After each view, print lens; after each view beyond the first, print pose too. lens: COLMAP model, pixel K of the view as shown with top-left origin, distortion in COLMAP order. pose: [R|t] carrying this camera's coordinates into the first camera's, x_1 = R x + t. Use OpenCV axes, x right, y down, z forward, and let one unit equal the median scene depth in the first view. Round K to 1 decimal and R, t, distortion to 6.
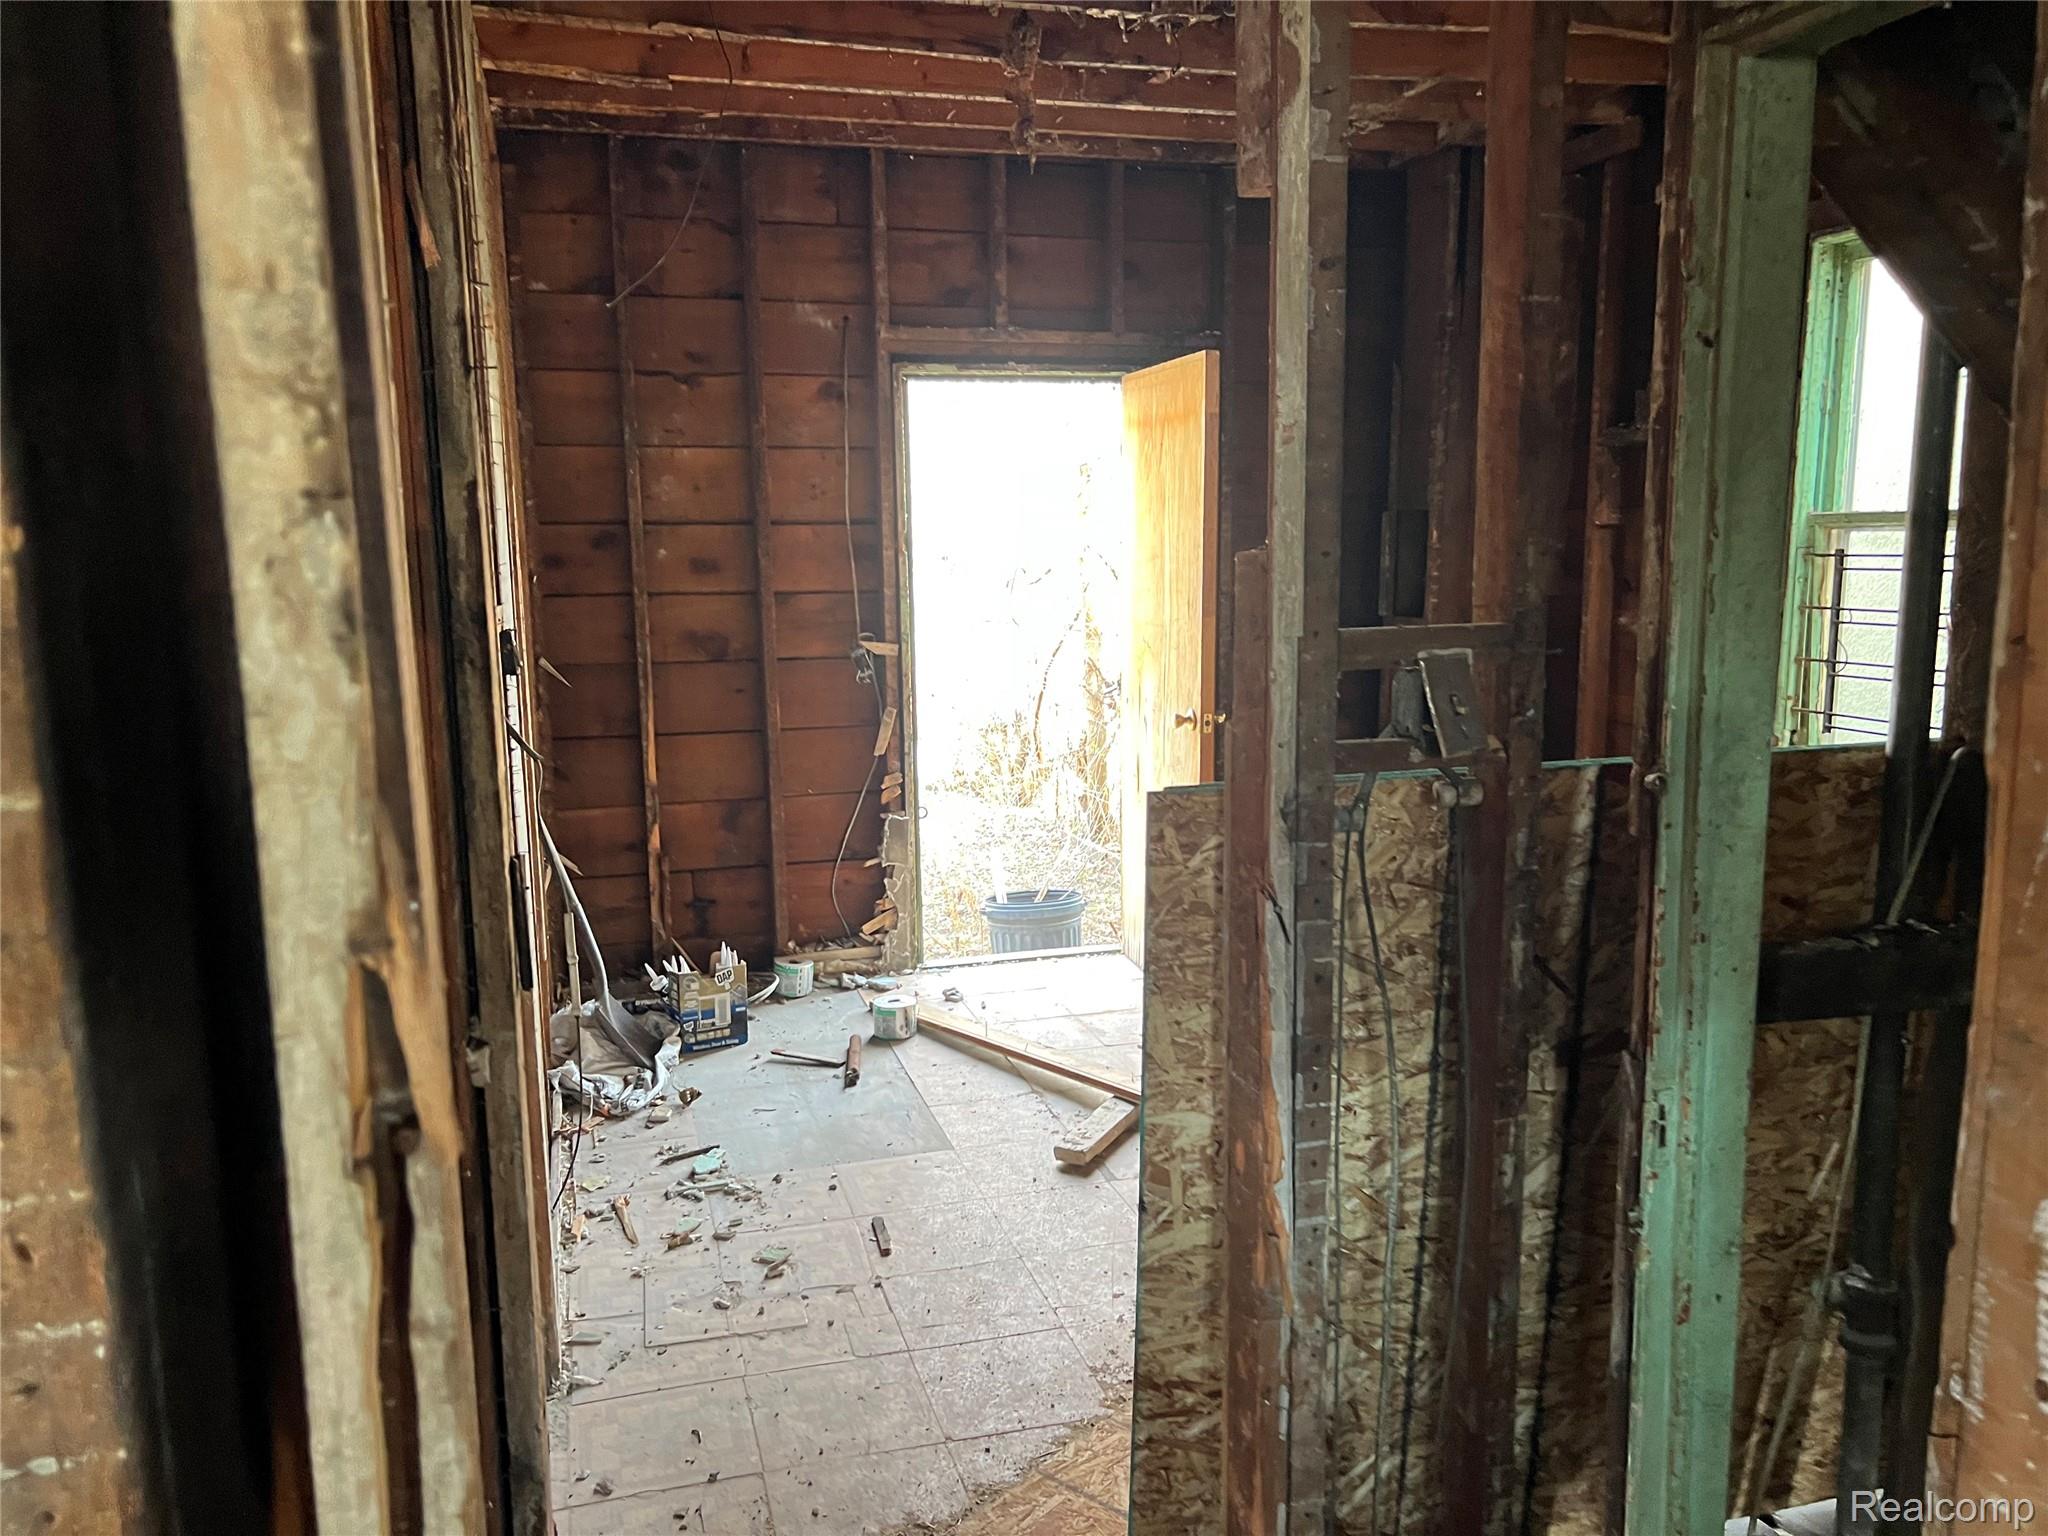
lens RADIAL K [[1545.1, 0, 1016.0], [0, 1545.1, 777.3], [0, 0, 1]] dist [0.042582, -0.042741]
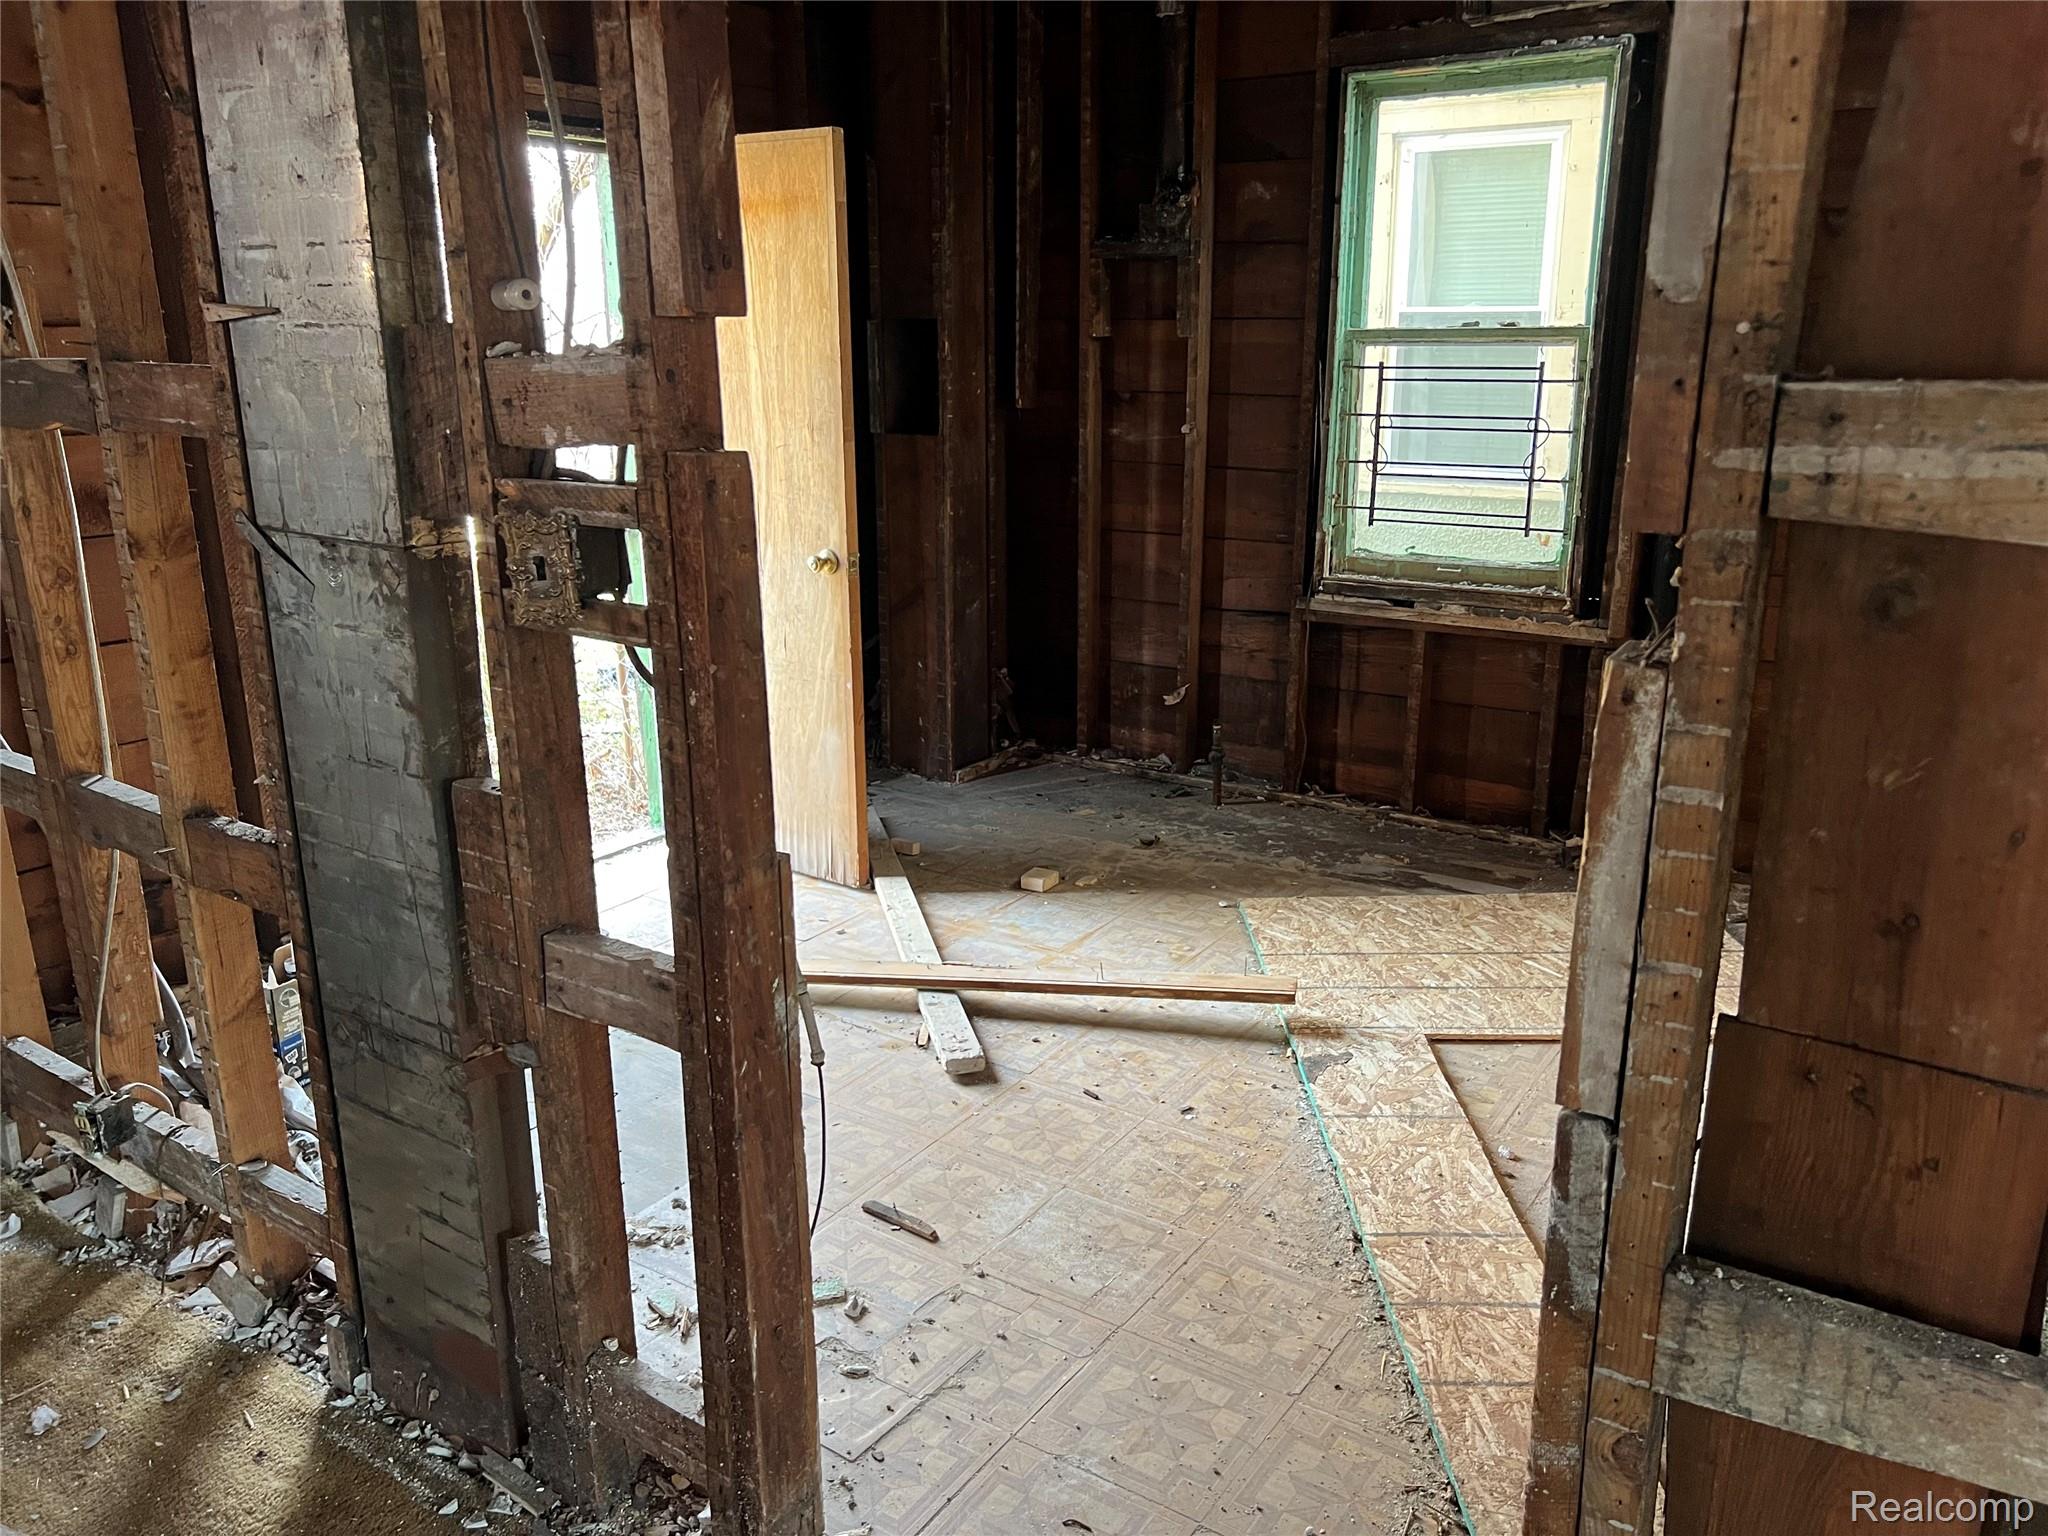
lens RADIAL K [[1545.1, 0, 1023.1], [0, 1545.1, 758.4], [0, 0, 1]] dist [0.042582, -0.042741]
pose [[0.756425, -0.167273, 0.632330, -0.428397], [0.095607, 0.984639, 0.146100, -0.050439], [-0.647055, -0.050058, 0.760798, 0.283026]]
